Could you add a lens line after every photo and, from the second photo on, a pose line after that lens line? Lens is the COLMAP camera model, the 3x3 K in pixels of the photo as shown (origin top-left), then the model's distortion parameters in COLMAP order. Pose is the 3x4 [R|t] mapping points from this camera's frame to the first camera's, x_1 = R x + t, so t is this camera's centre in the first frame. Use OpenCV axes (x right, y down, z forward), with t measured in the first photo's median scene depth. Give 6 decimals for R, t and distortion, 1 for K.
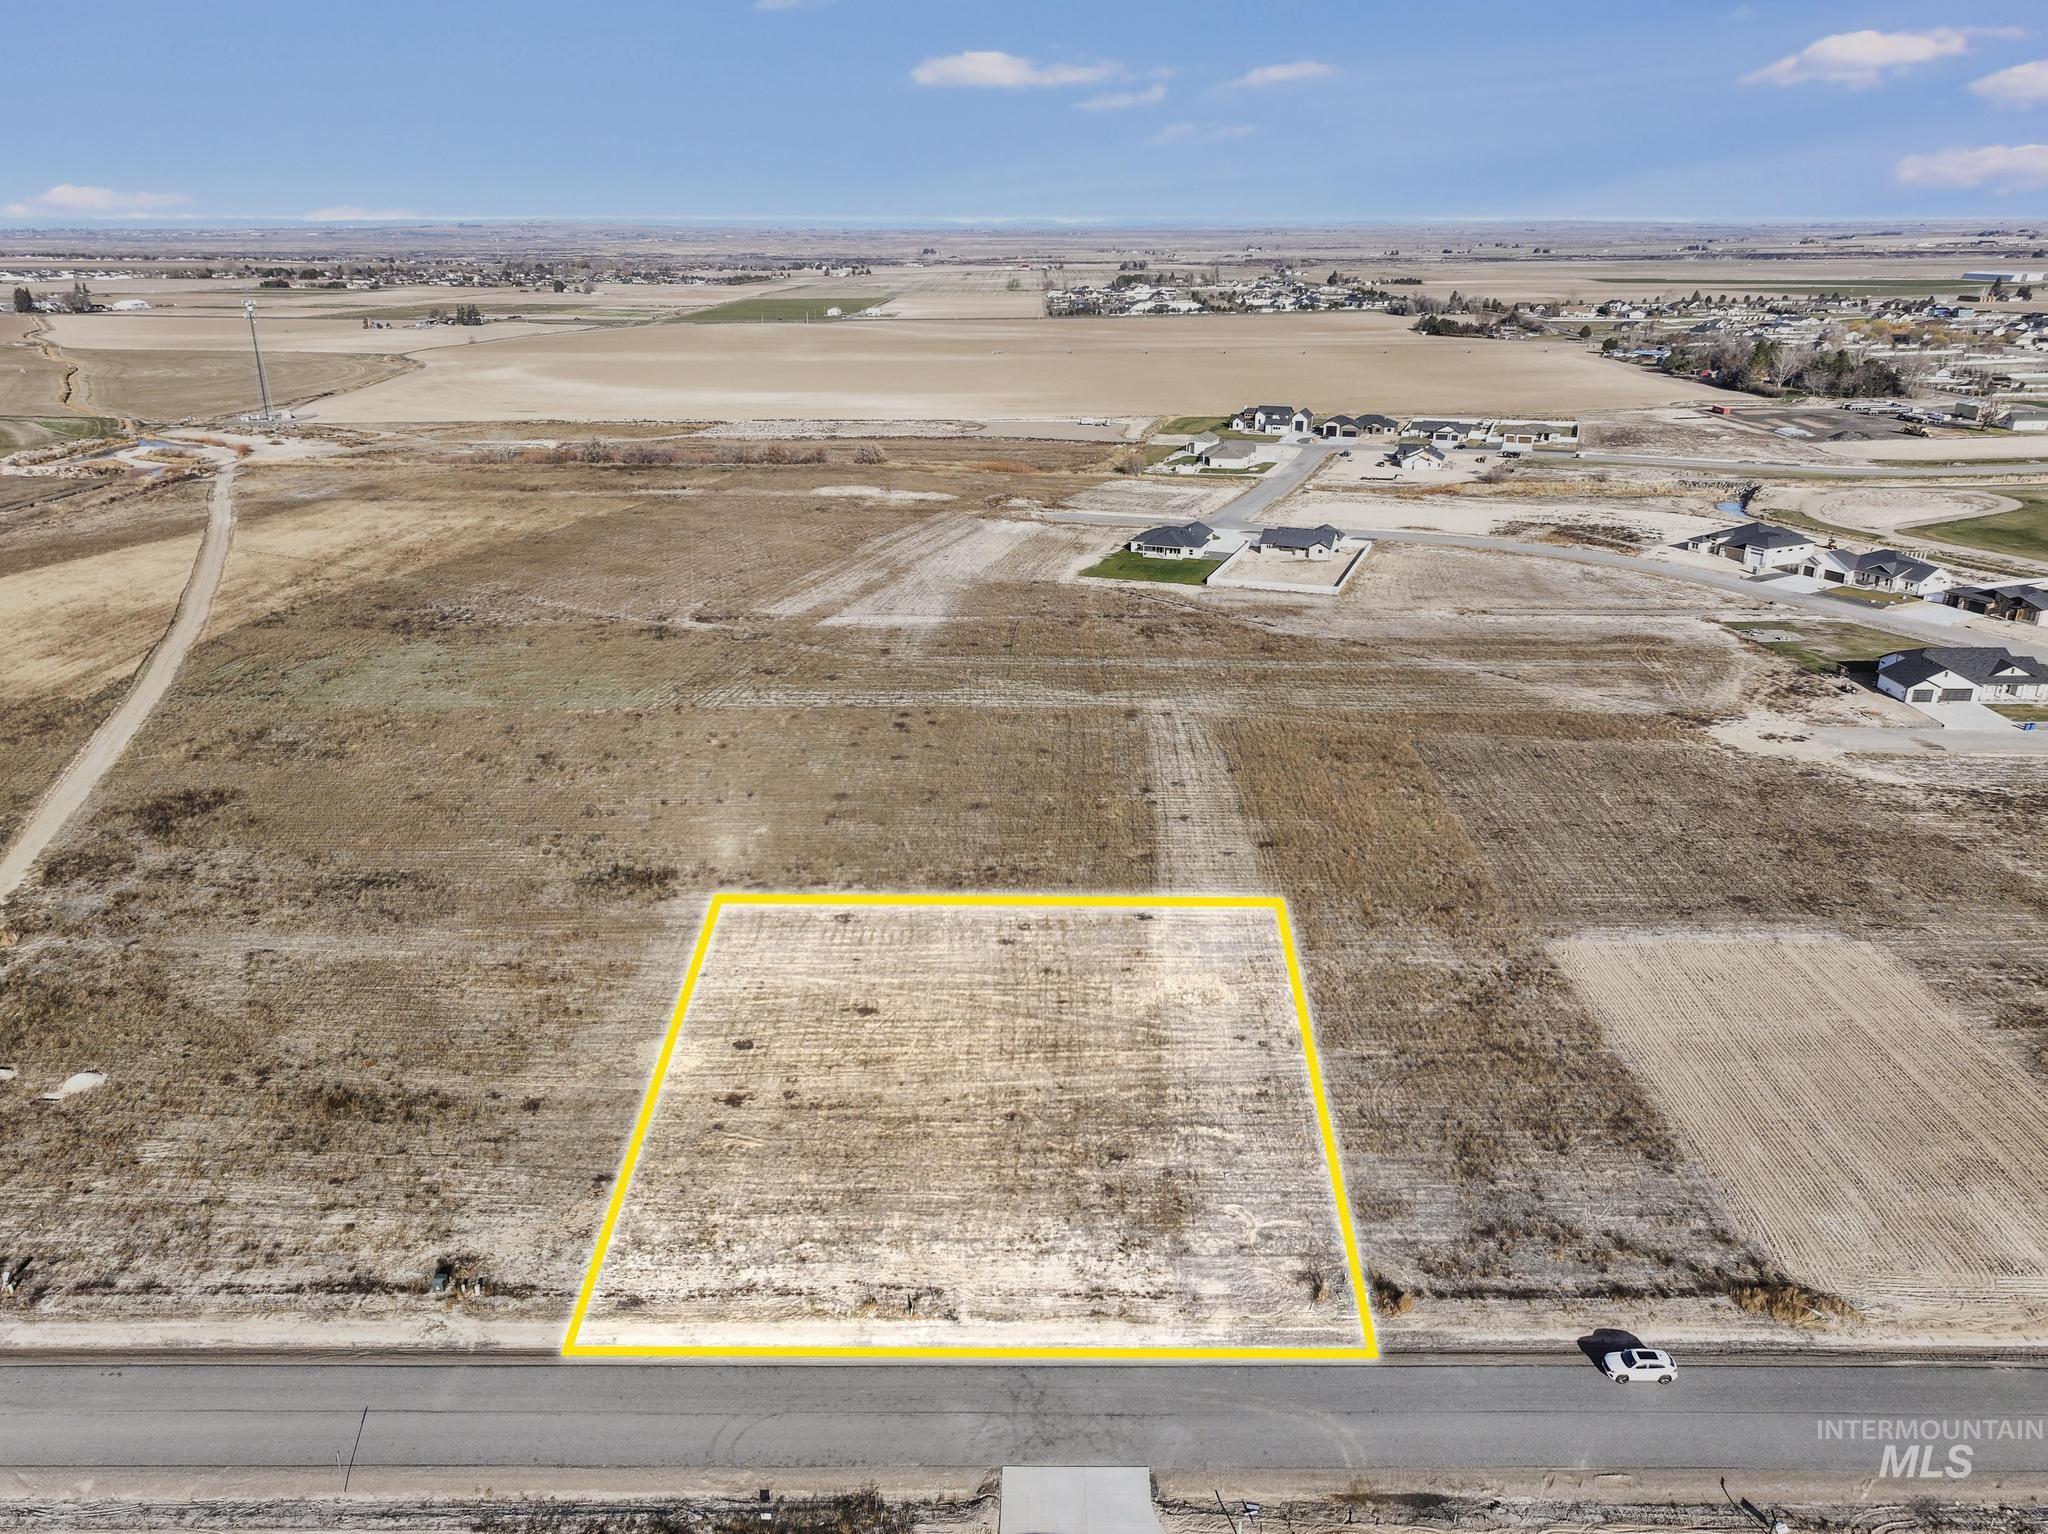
lens RADIAL K [[1409.6, 0, 1033.0], [0, 1409.6, 877.5], [0, 0, 1]] dist [0.001088, 0.010806]
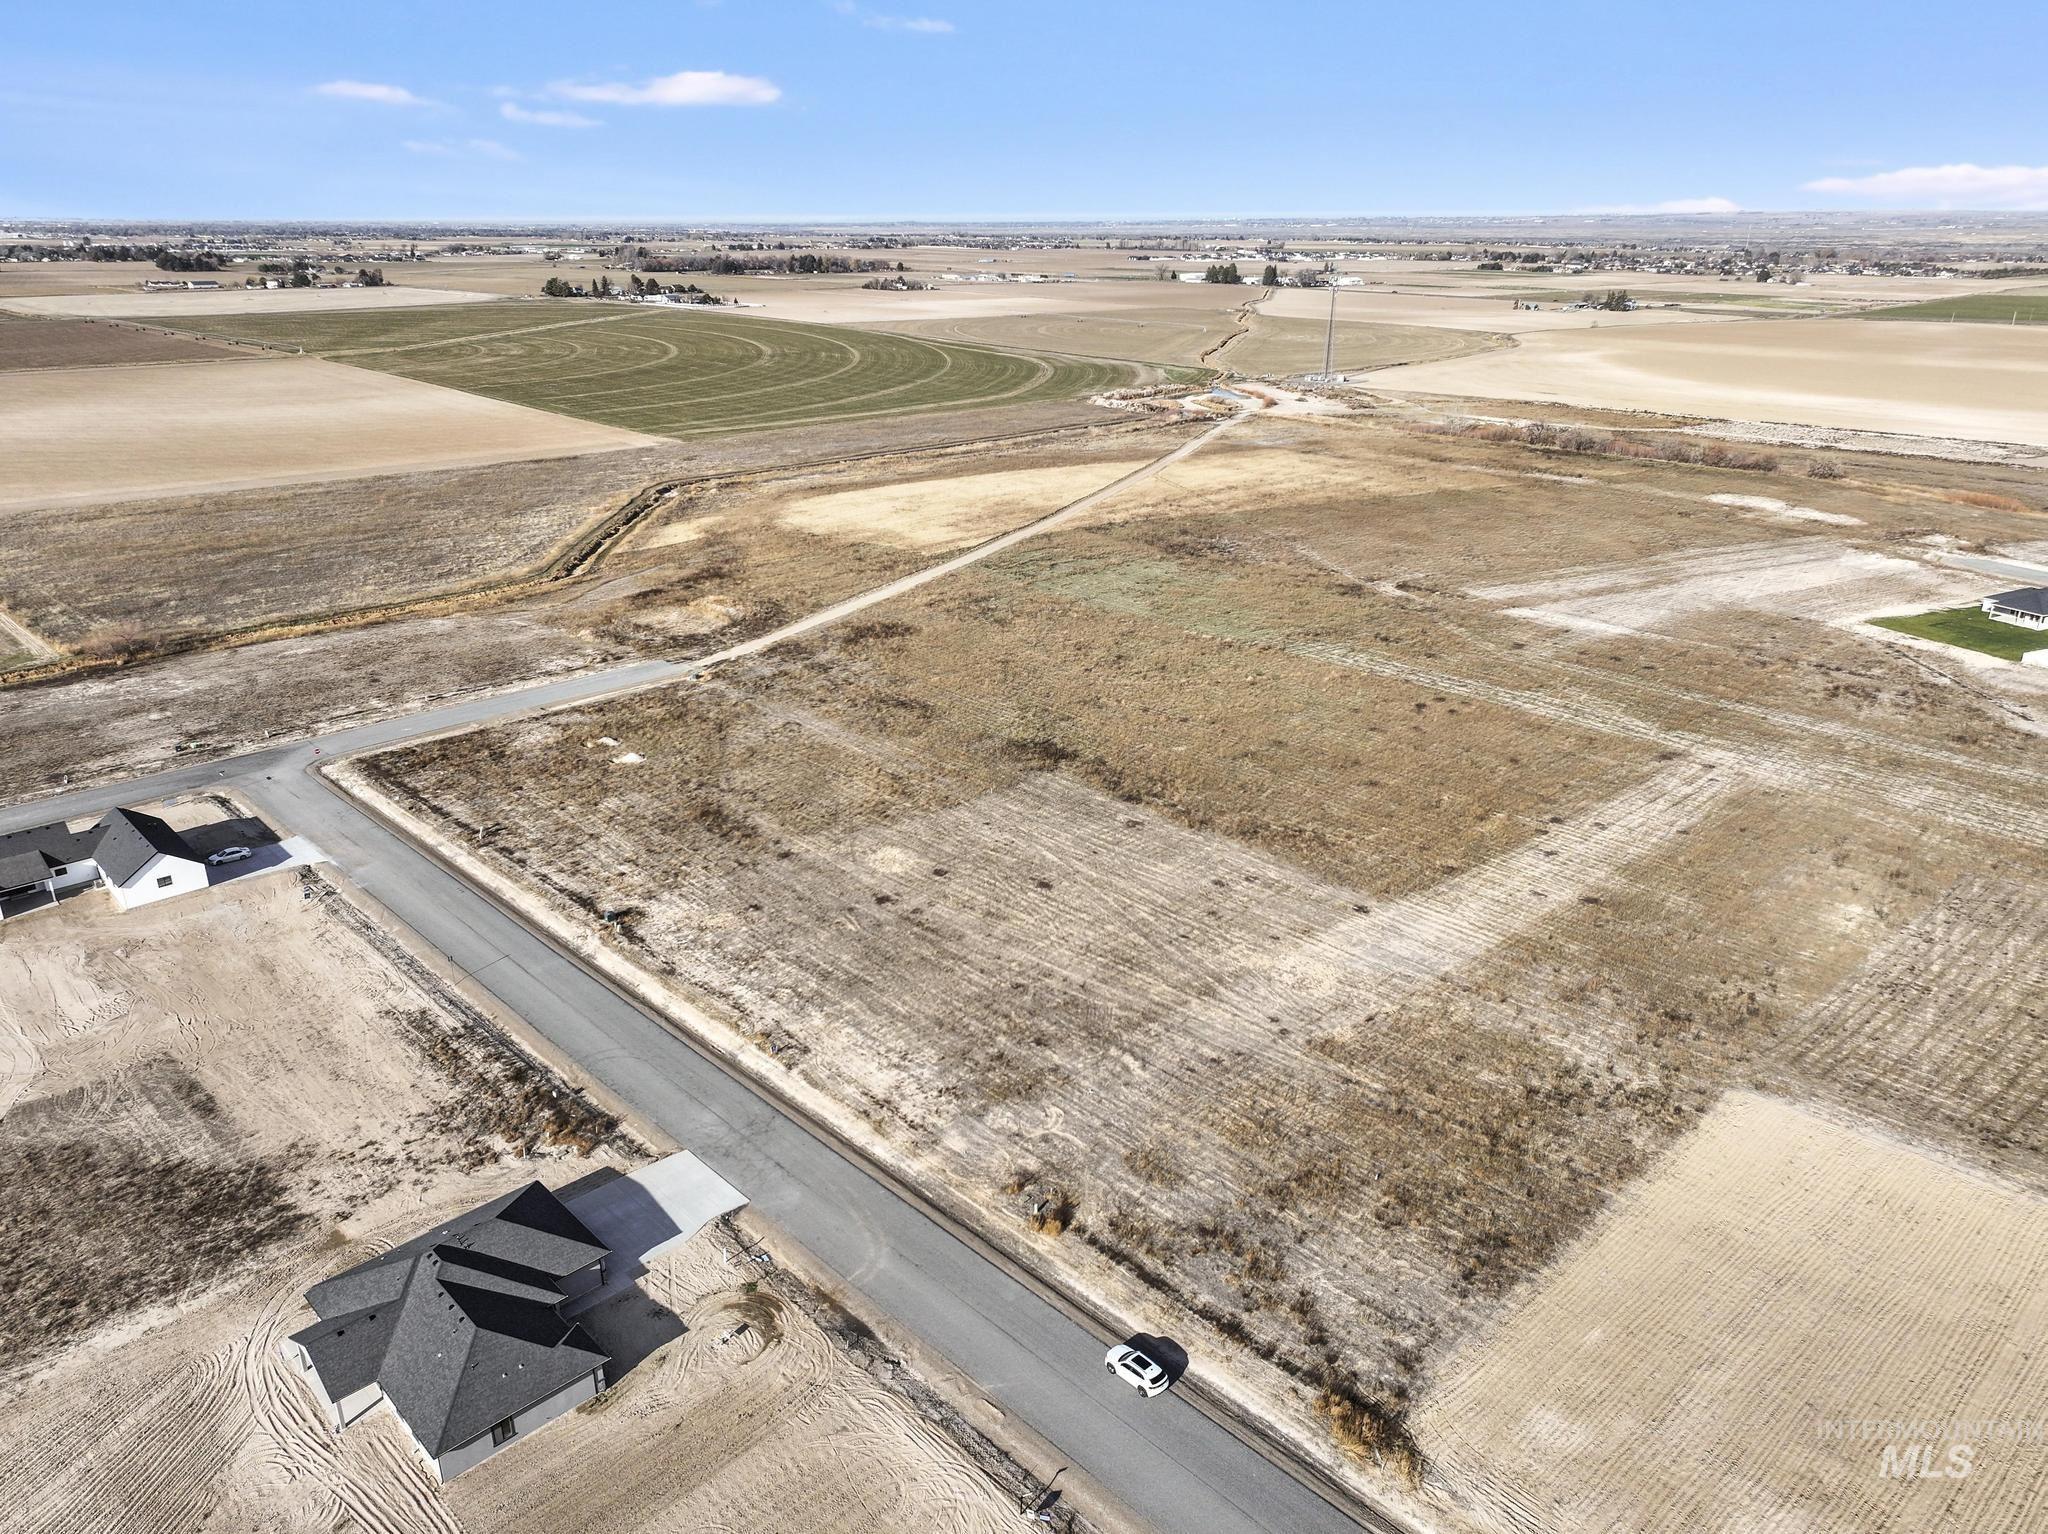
lens RADIAL K [[1433.1, 0, 1024.0], [0, 1433.1, 767.0], [0, 0, 1]] dist [0.007487, 0.008085]
pose [[0.702212, 0.258931, -0.663214, 0.161694], [-0.301151, 0.952110, 0.052863, -0.014317], [0.645141, 0.162607, 0.746560, 0.023456]]
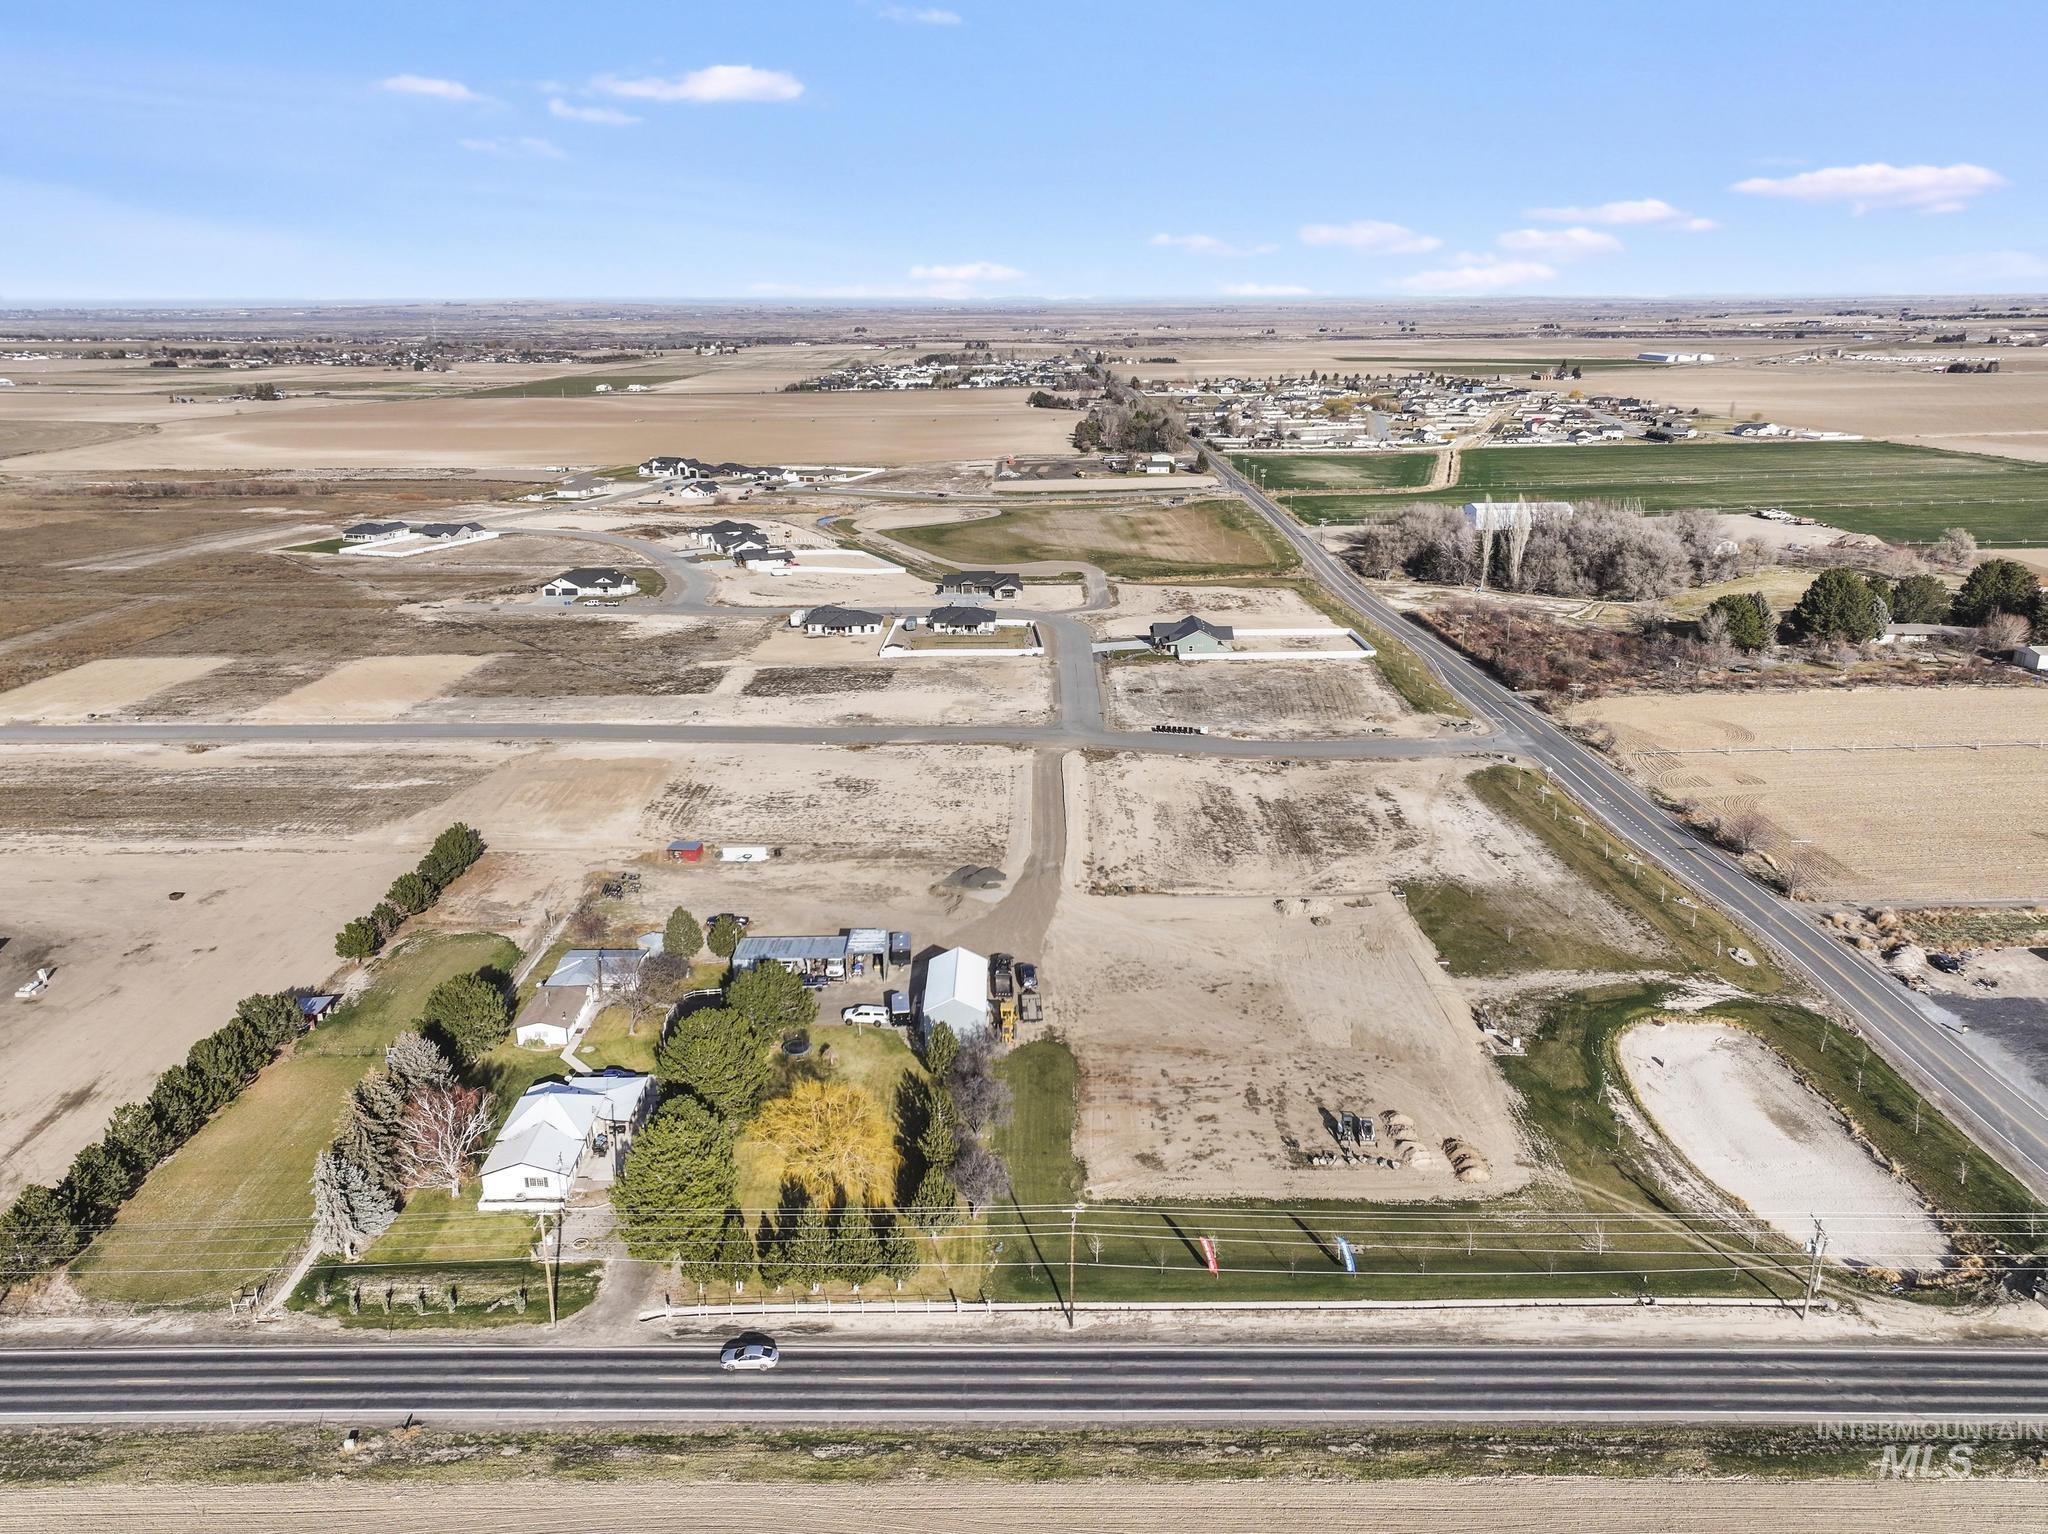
lens RADIAL K [[1435.7, 0, 1035.5], [0, 1435.7, 806.6], [0, 0, 1]] dist [0.002681, 0.009888]
pose [[0.999978, -0.003930, 0.005371, 0.535039], [0.004422, 0.995468, -0.094995, 0.146113], [-0.004974, 0.095017, 0.995463, -0.382768]]
